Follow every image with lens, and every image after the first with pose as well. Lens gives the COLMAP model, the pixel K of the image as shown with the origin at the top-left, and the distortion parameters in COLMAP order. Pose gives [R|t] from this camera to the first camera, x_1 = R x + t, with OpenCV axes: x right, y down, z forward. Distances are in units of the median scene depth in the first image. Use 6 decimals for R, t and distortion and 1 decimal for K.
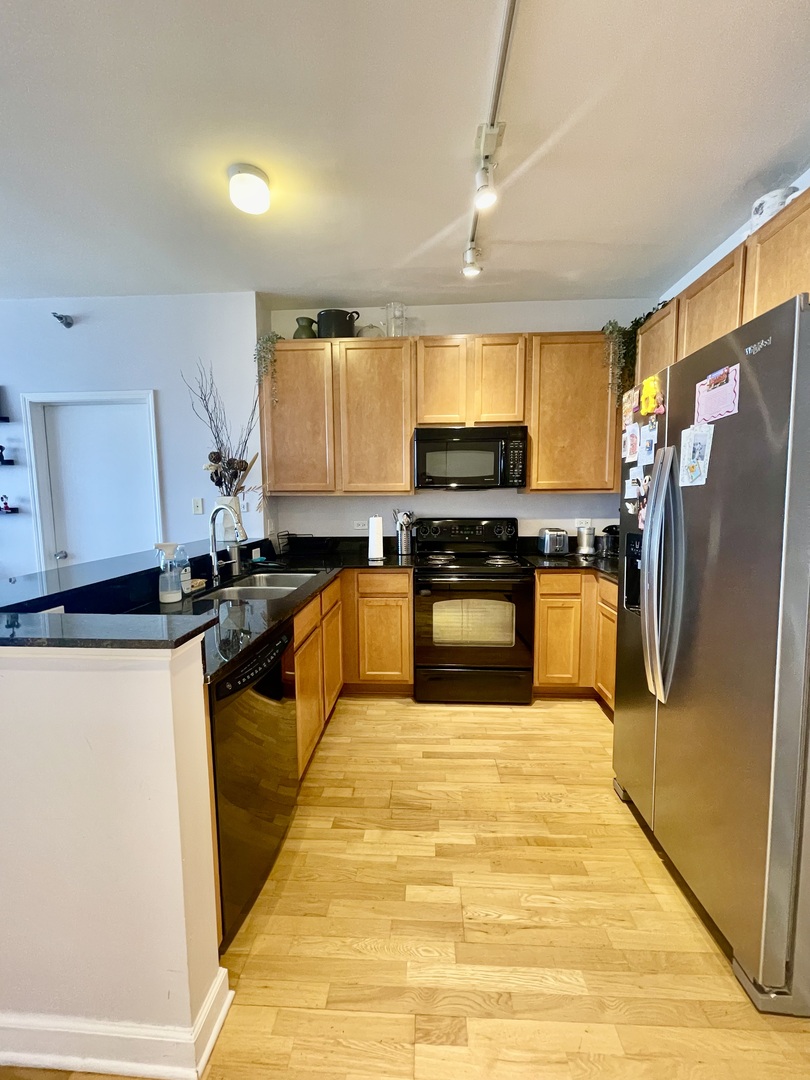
lens RADIAL K [[435.3, 0, 405.6], [0, 435.3, 535.1], [0, 0, 1]] dist [-0.003400, -0.000028]
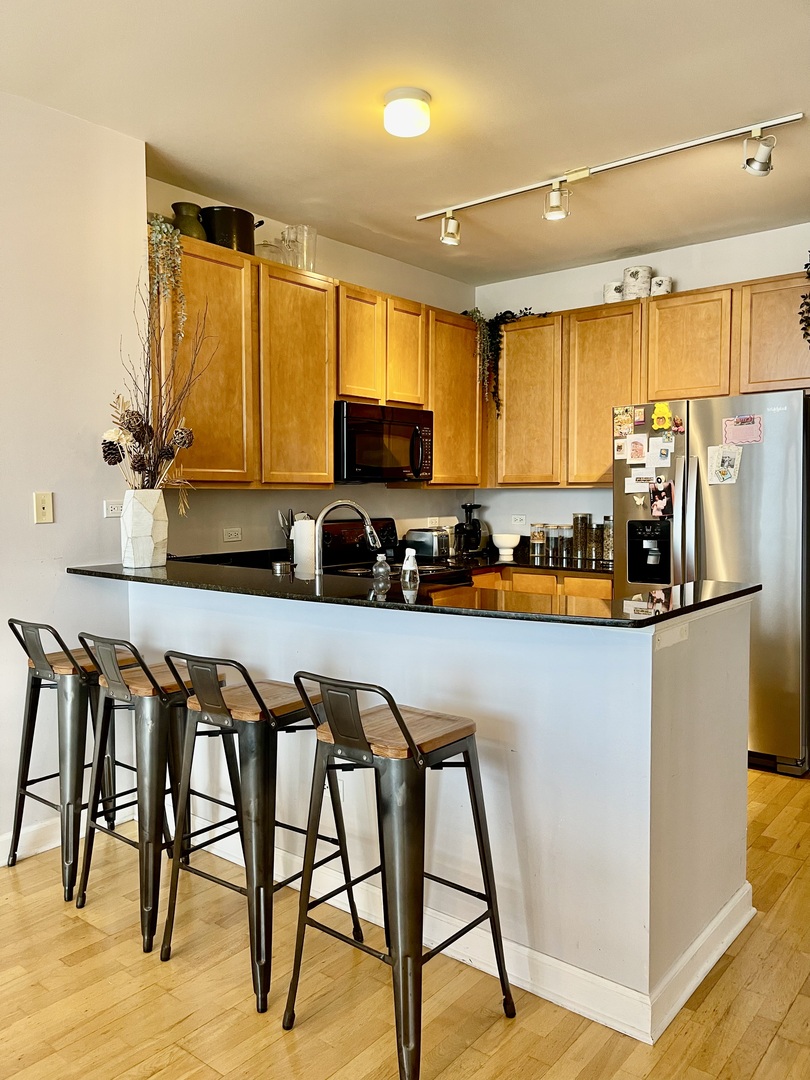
lens RADIAL K [[815.4, 0, 404.8], [0, 815.4, 541.4], [0, 0, 1]] dist [0.014045, 0.000498]
pose [[0.594188, -0.043341, 0.803158, -1.048024], [0.070272, 0.997526, 0.001841, 0.002768], [-0.801251, 0.055345, 0.595764, 0.082478]]
